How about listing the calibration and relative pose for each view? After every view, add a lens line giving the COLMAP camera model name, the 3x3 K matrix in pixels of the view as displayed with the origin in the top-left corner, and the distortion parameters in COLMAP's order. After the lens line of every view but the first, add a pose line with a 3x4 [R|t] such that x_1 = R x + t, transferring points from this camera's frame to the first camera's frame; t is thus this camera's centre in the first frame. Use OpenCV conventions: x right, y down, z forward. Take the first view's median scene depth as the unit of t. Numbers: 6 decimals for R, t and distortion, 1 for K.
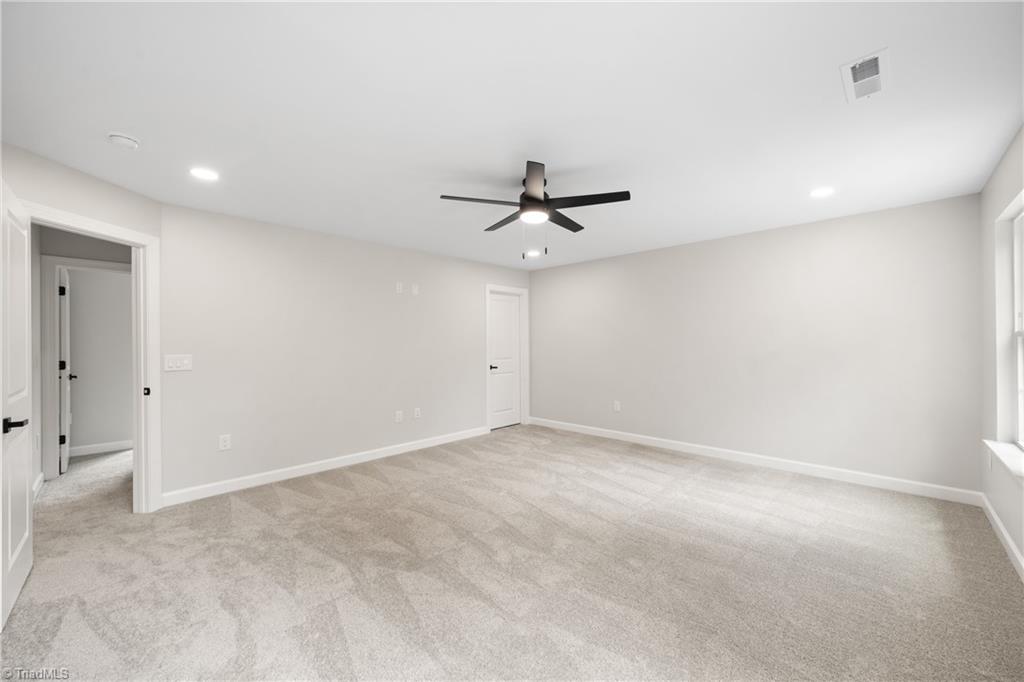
lens RADIAL K [[402.9, 0, 522.1], [0, 402.9, 341.9], [0, 0, 1]] dist [-0.005101, 0.002571]
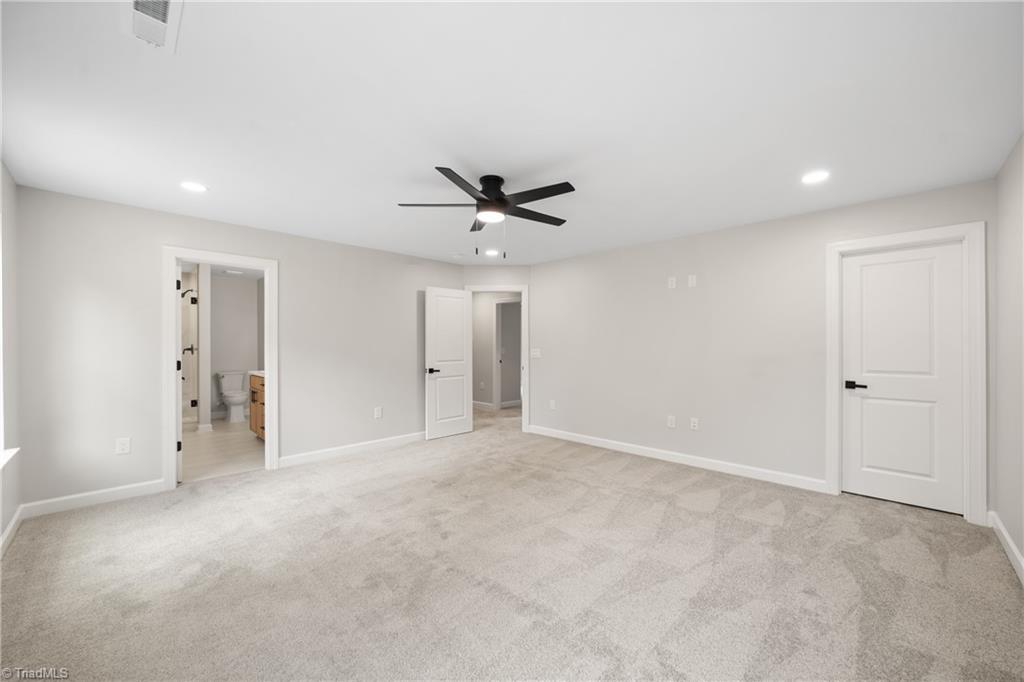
lens RADIAL K [[402.9, 0, 510.1], [0, 402.9, 343.3], [0, 0, 1]] dist [-0.005101, 0.002571]
pose [[-0.035489, 0.000494, -0.999370, 0.631377], [0.002403, 0.999997, 0.000409, 0.003271], [0.999367, -0.002387, -0.035490, 0.653577]]
